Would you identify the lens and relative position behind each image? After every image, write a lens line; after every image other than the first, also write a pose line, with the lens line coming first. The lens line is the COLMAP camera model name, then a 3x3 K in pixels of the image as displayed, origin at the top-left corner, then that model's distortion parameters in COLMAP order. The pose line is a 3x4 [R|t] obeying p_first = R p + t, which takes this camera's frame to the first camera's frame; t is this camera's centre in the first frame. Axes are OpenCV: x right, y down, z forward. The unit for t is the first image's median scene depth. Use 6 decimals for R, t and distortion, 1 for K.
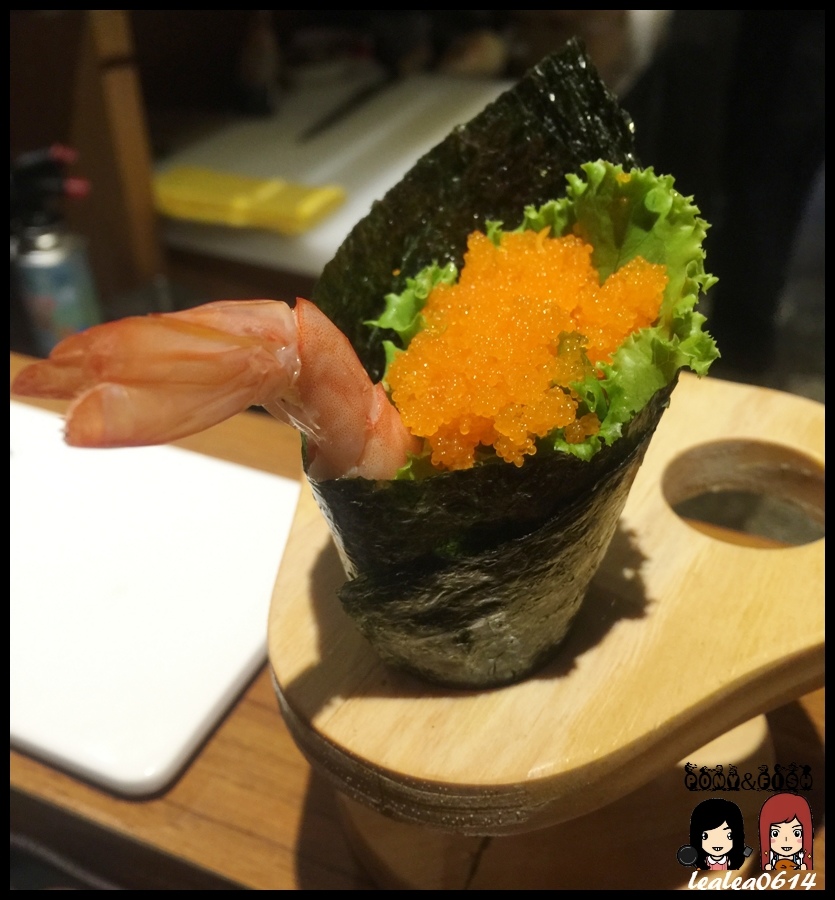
lens RADIAL K [[992.9, 0, 417.5], [0, 992.9, 450.0], [0, 0, 1]] dist [0.023533, 0.030496]
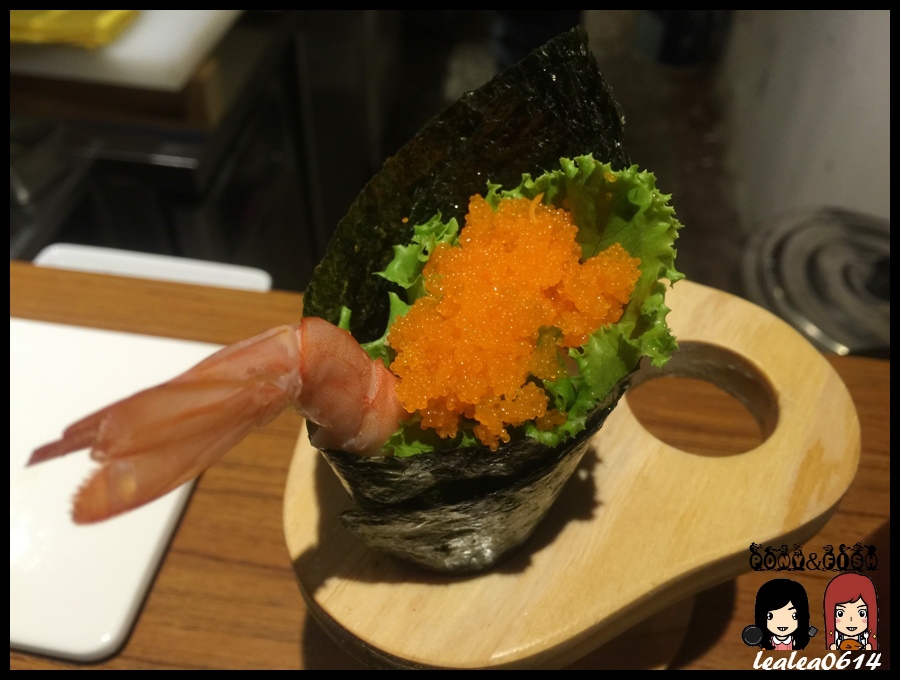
lens RADIAL K [[811.5, 0, 450.7], [0, 811.5, 326.9], [0, 0, 1]] dist [0.070215, -0.175825]
pose [[0.998189, 0.057349, 0.018145, 0.021986], [-0.059585, 0.984034, 0.167710, -0.231550], [-0.008237, -0.168487, 0.985669, 0.076533]]
